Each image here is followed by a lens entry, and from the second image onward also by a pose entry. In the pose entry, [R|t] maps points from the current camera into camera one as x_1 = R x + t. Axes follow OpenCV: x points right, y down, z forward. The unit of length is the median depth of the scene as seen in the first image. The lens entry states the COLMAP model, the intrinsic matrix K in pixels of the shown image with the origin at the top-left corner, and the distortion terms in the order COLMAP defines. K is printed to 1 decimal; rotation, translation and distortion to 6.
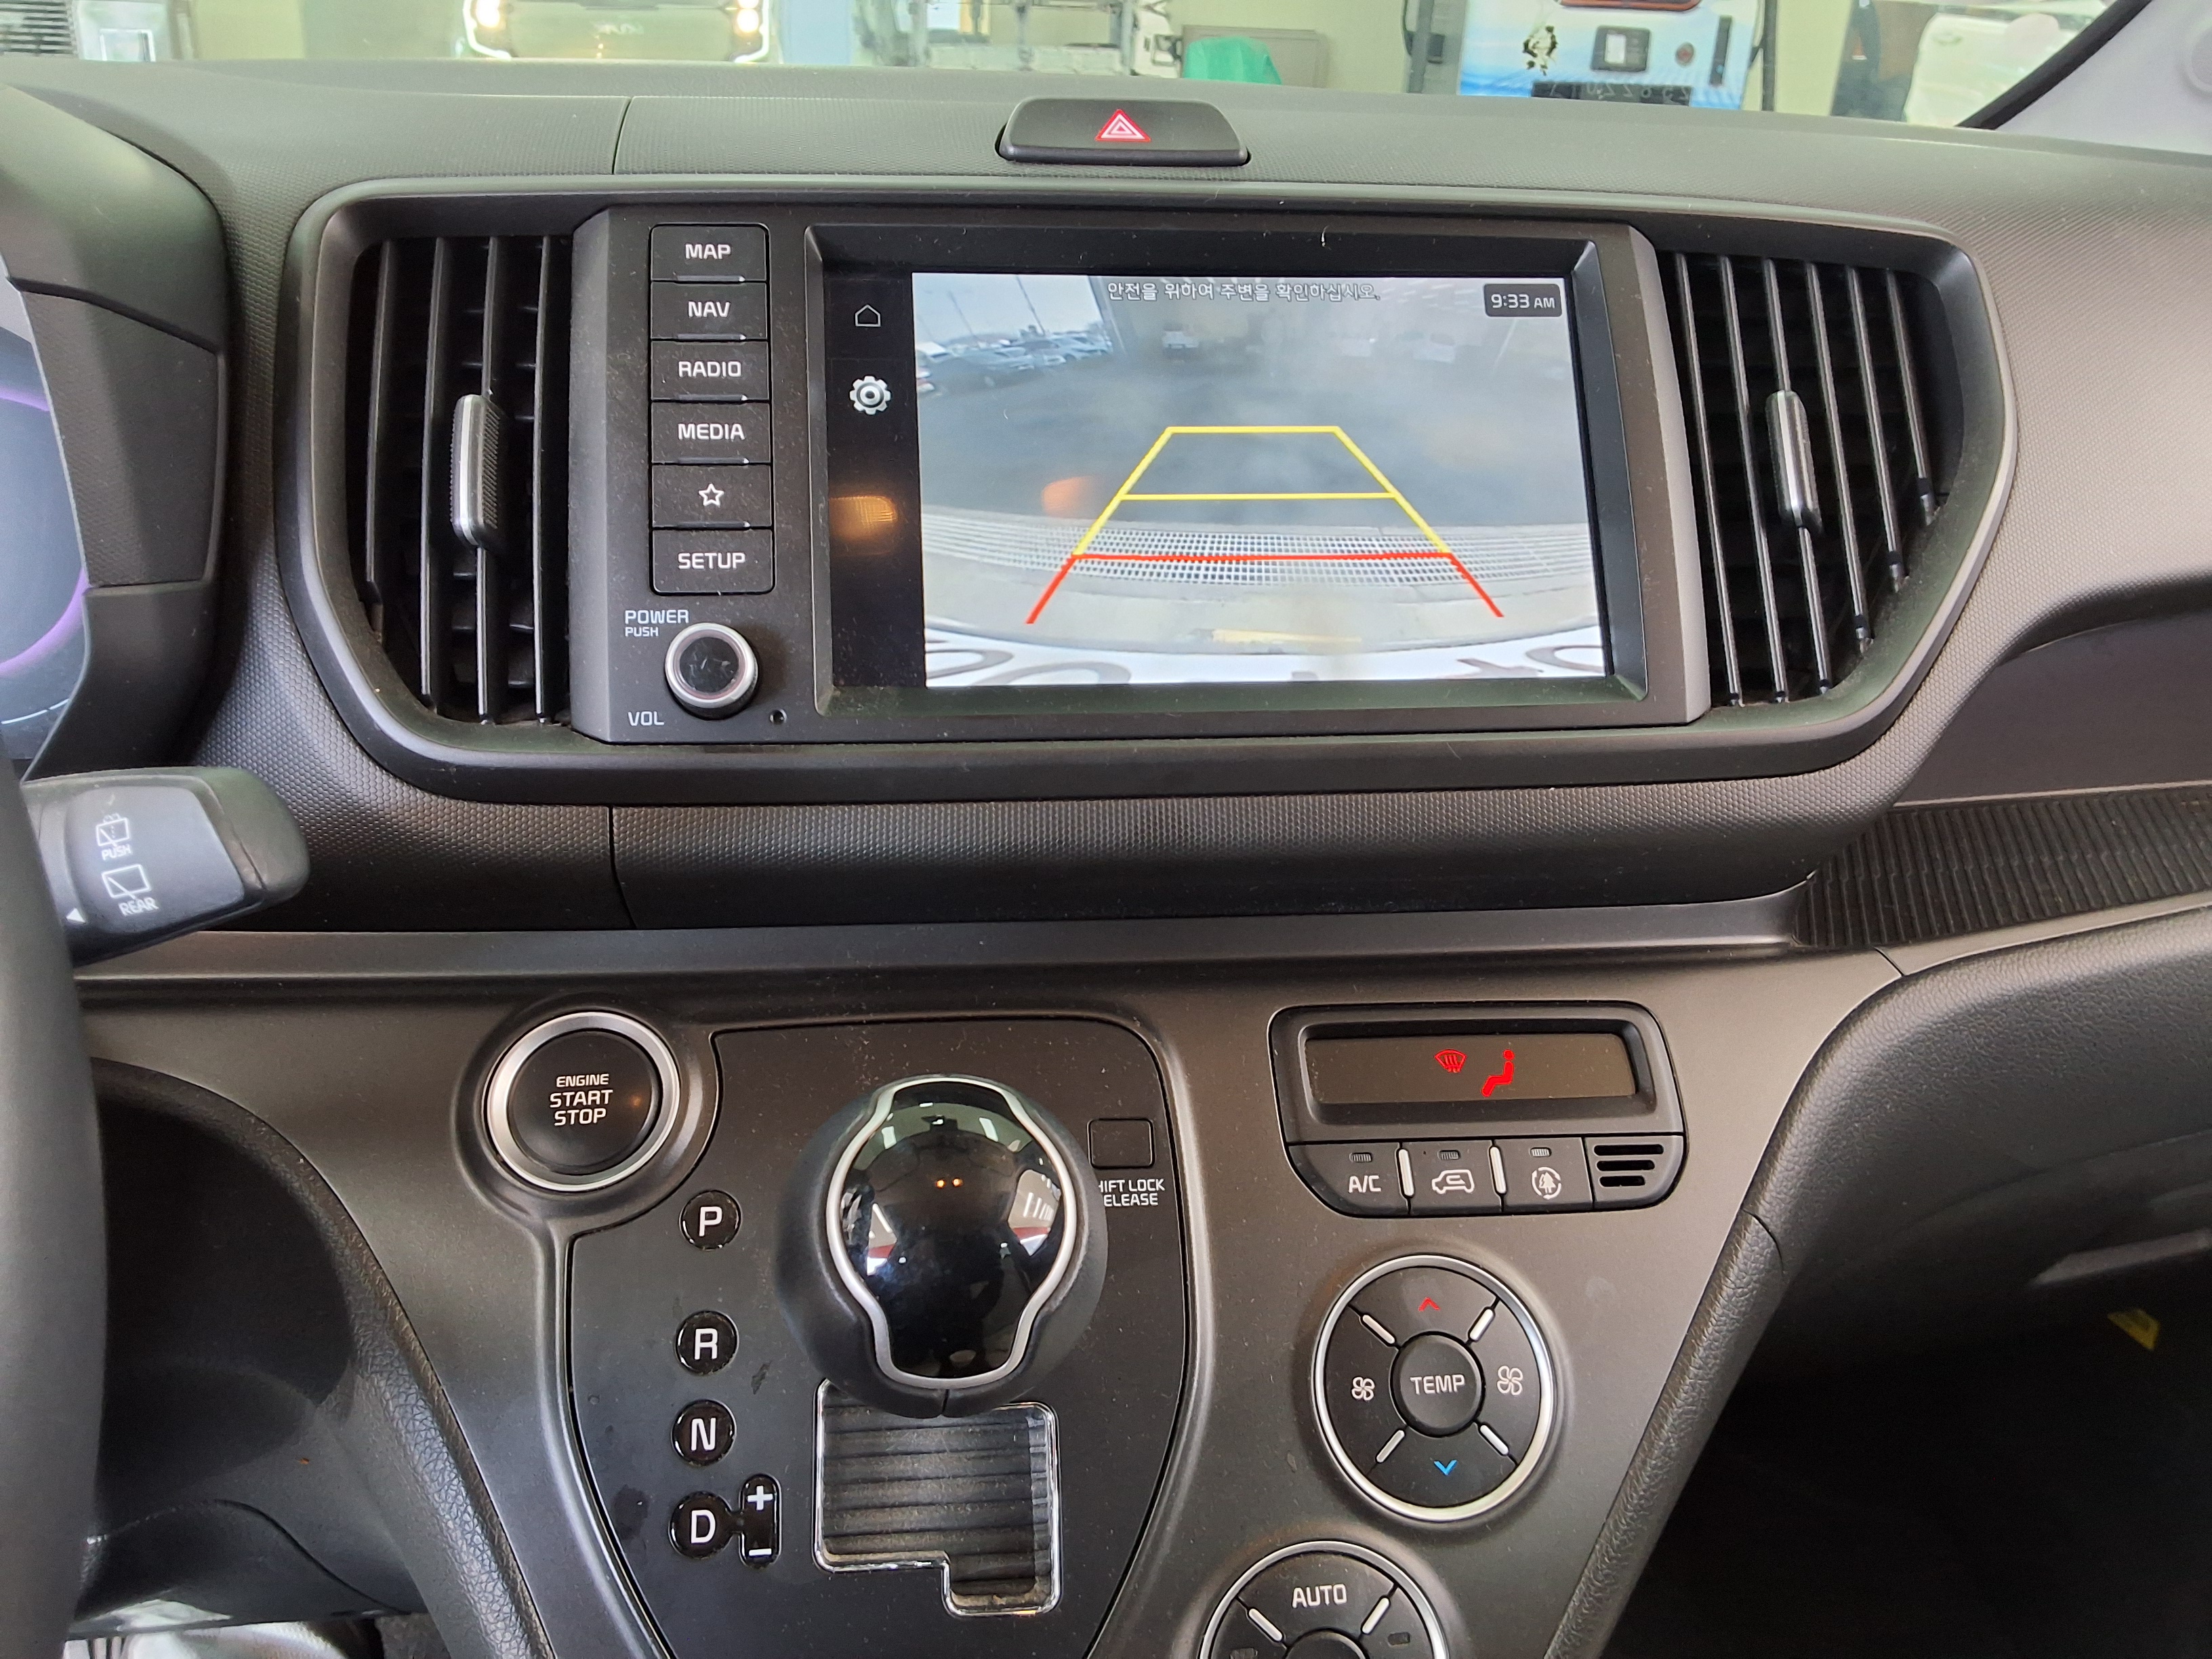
lens RADIAL K [[1805.5, 0, 1111.1], [0, 1805.5, 895.3], [0, 0, 1]] dist [0.104528, -0.202782]
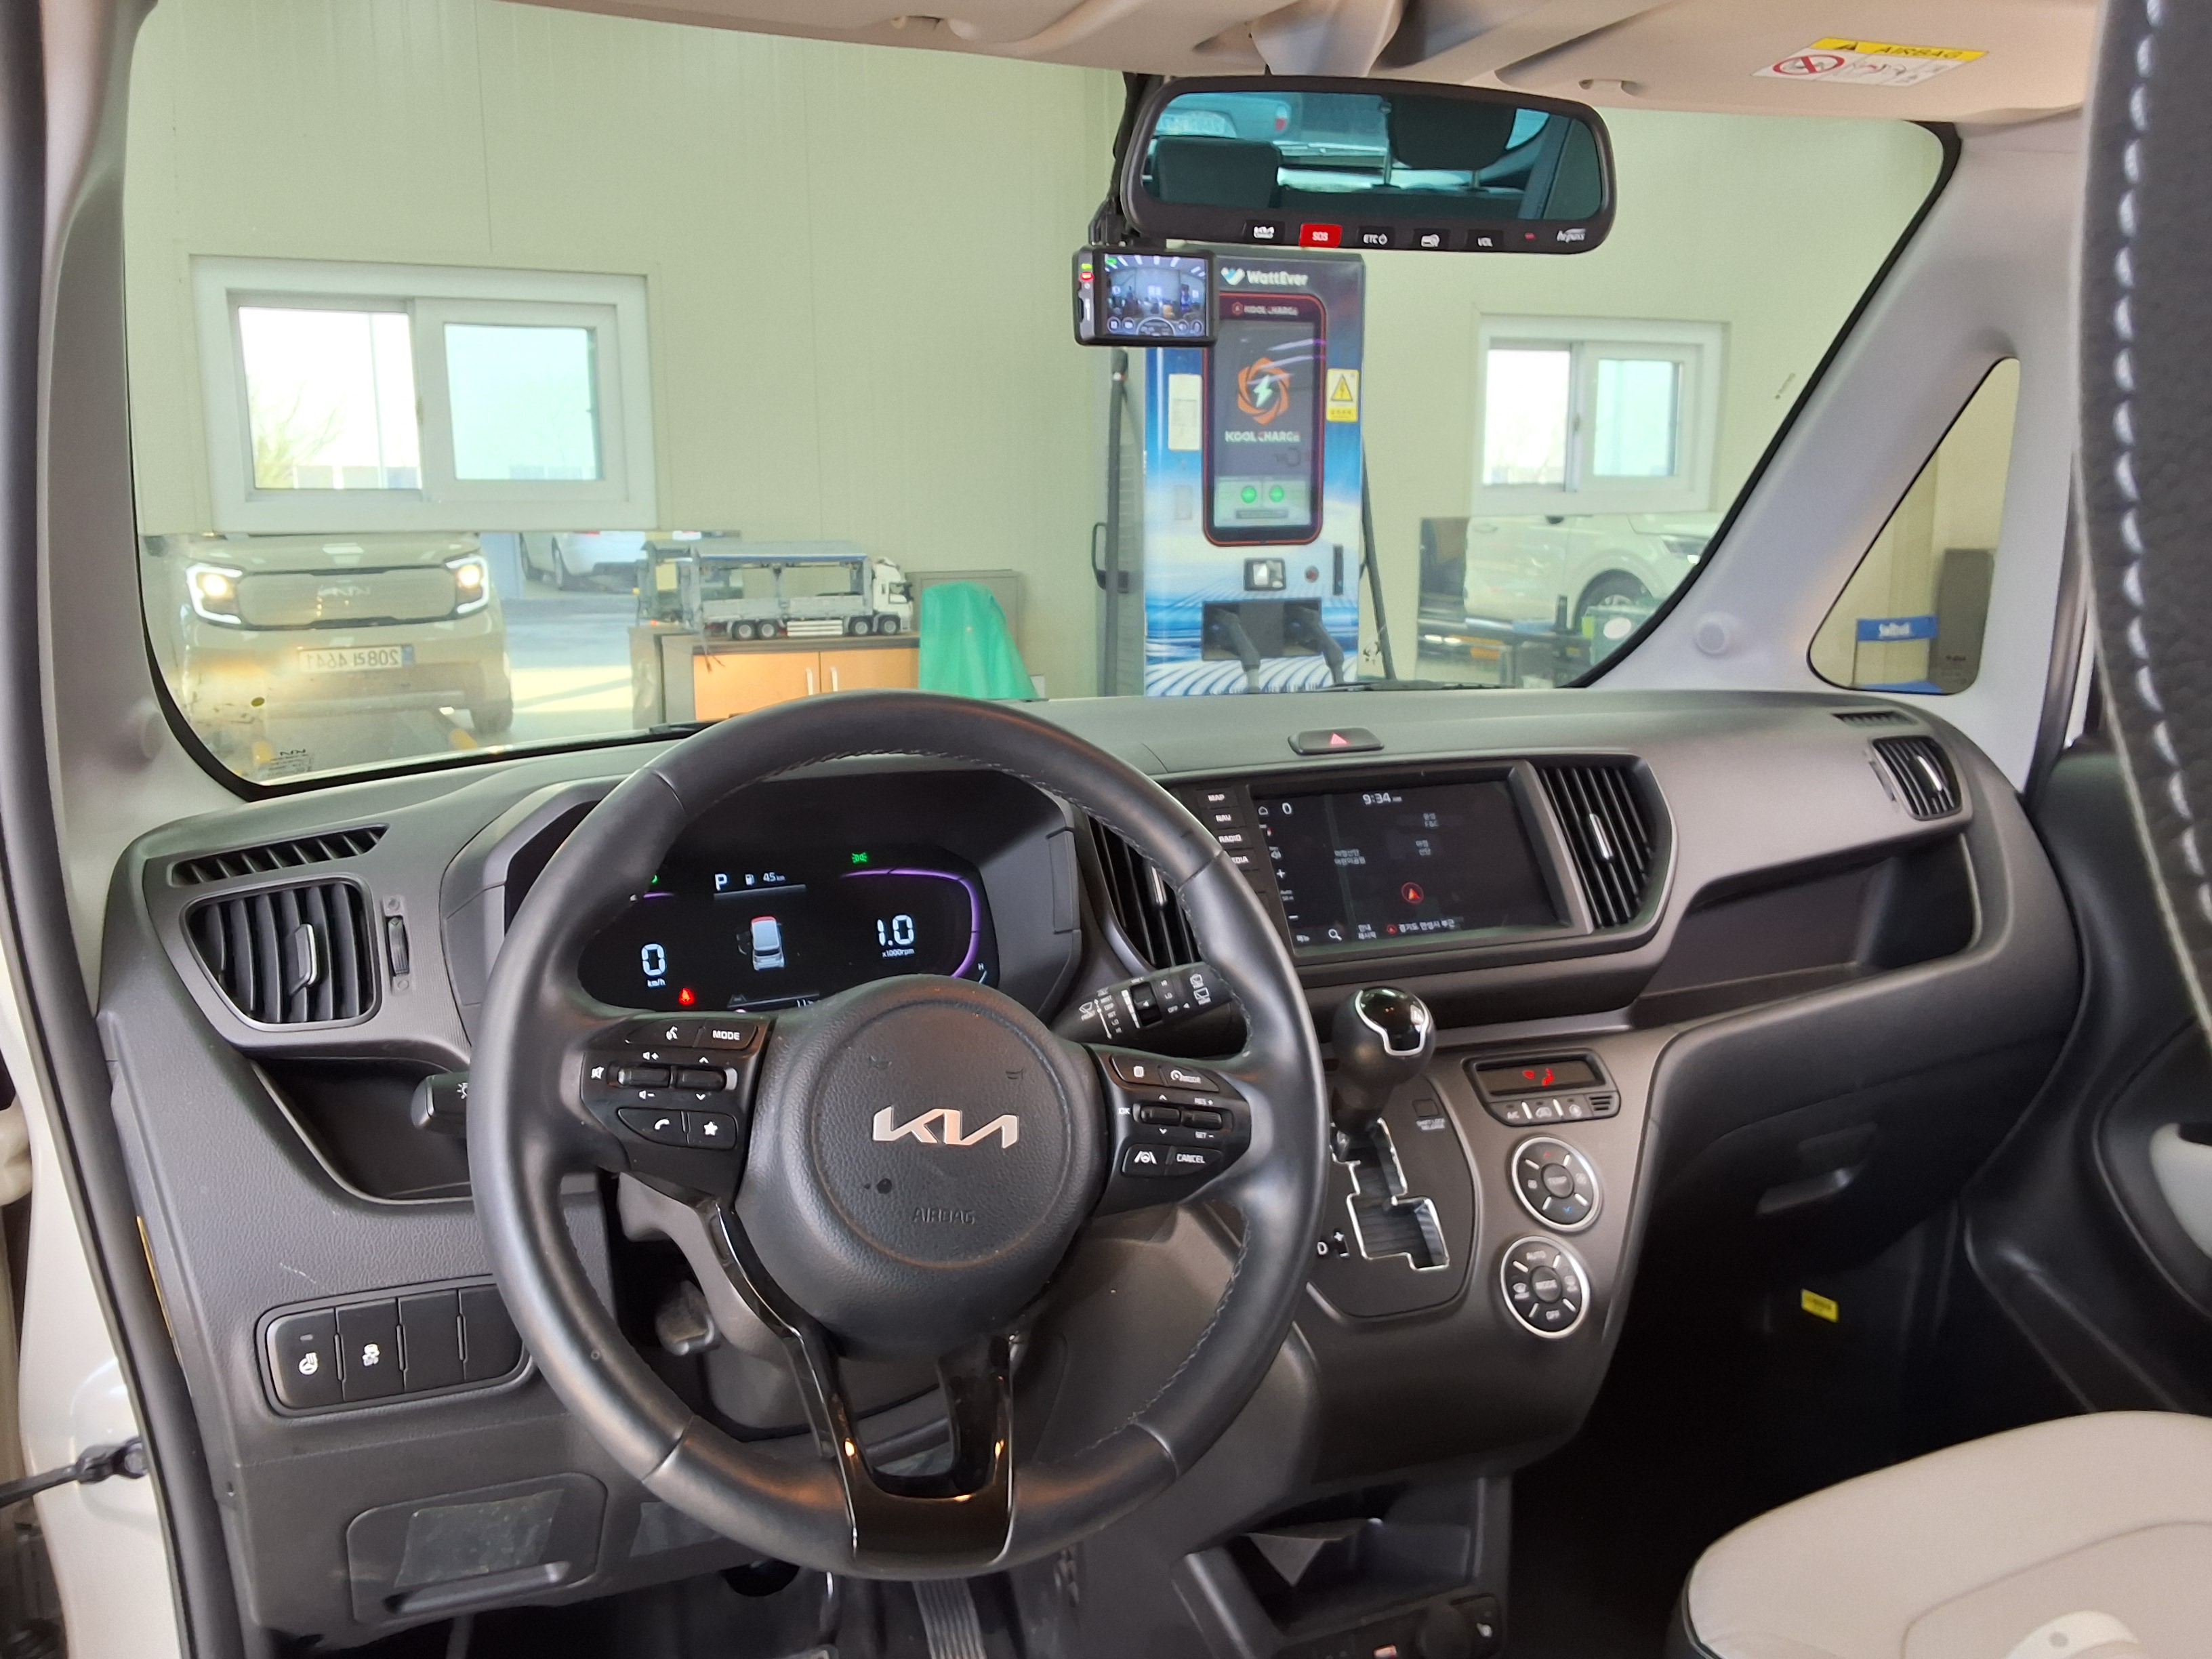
lens RADIAL K [[1844.5, 0, 1106.0], [0, 1844.5, 829.5], [0, 0, 1]] dist [0.004190, 0.001916]
pose [[0.978238, -0.083124, 0.190110, -0.816838], [0.133096, 0.954290, -0.267612, 0.360614], [-0.159175, 0.287091, 0.944586, -1.384185]]
